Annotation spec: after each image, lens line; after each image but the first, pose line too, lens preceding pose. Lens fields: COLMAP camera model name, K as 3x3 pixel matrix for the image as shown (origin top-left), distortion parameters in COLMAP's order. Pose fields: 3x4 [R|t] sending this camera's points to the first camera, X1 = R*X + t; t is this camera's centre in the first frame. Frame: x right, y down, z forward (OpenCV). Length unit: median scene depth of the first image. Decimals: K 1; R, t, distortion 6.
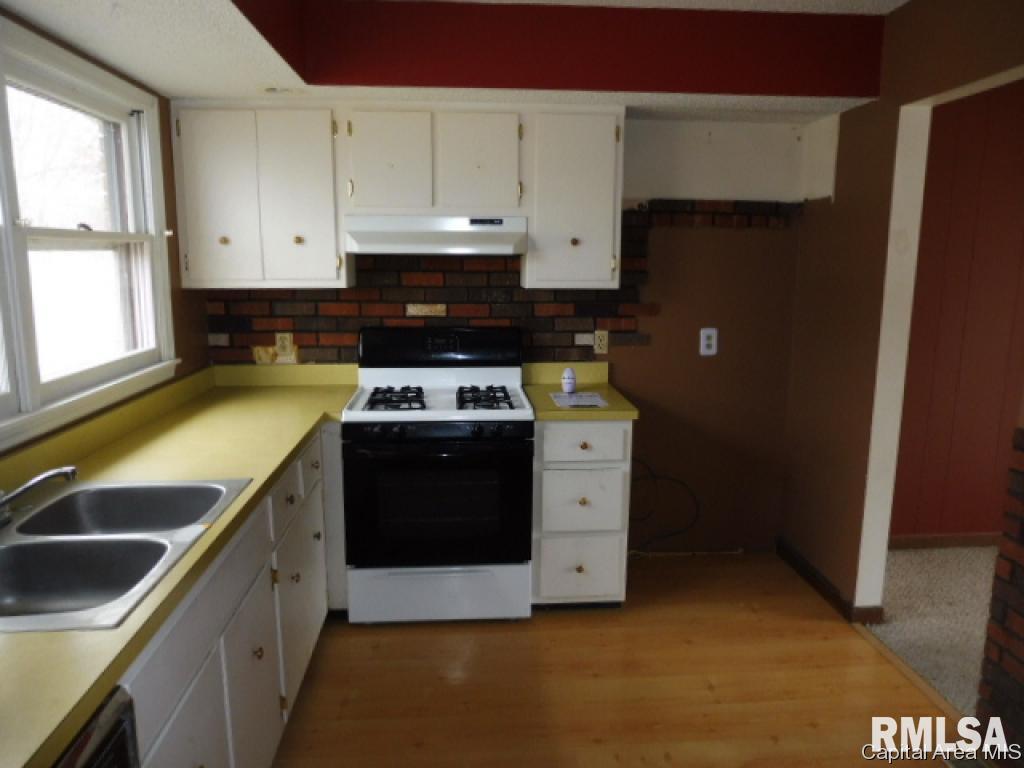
lens RADIAL K [[750.7, 0, 510.0], [0, 750.7, 386.7], [0, 0, 1]] dist [-0.007998, -0.004240]
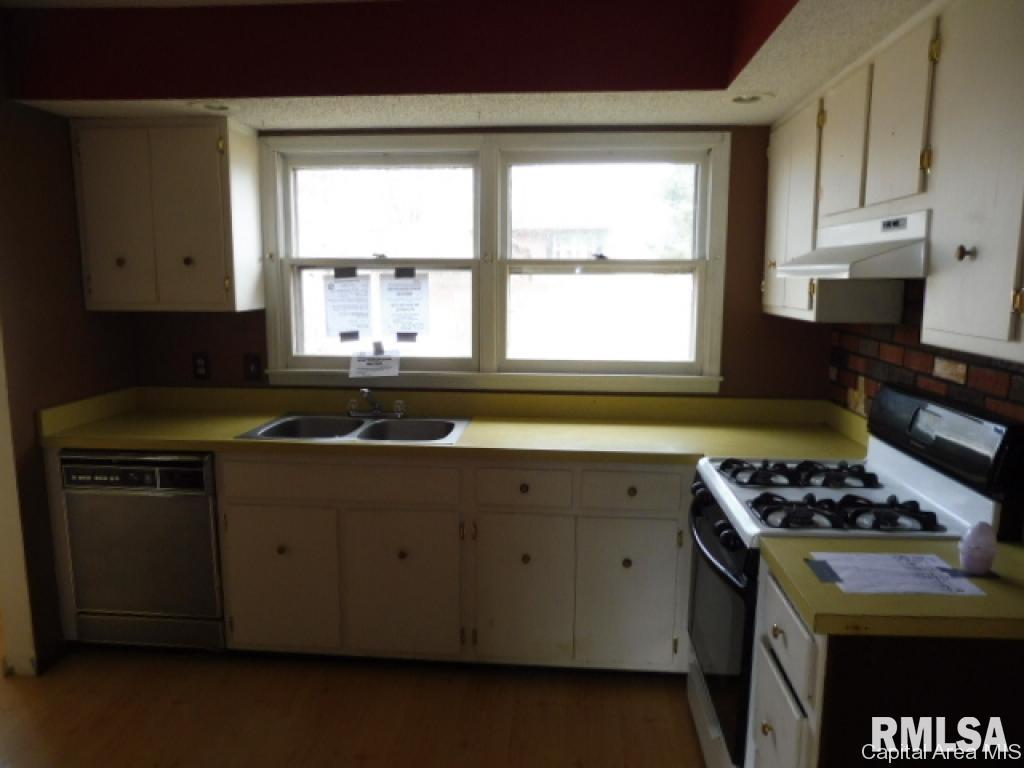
lens RADIAL K [[750.7, 0, 510.0], [0, 750.7, 386.7], [0, 0, 1]] dist [-0.007998, -0.004240]
pose [[-0.151725, 0.140072, -0.978447, 0.608908], [-0.181261, 0.969177, 0.166852, -0.140676], [0.971660, 0.202670, -0.121659, 0.807511]]
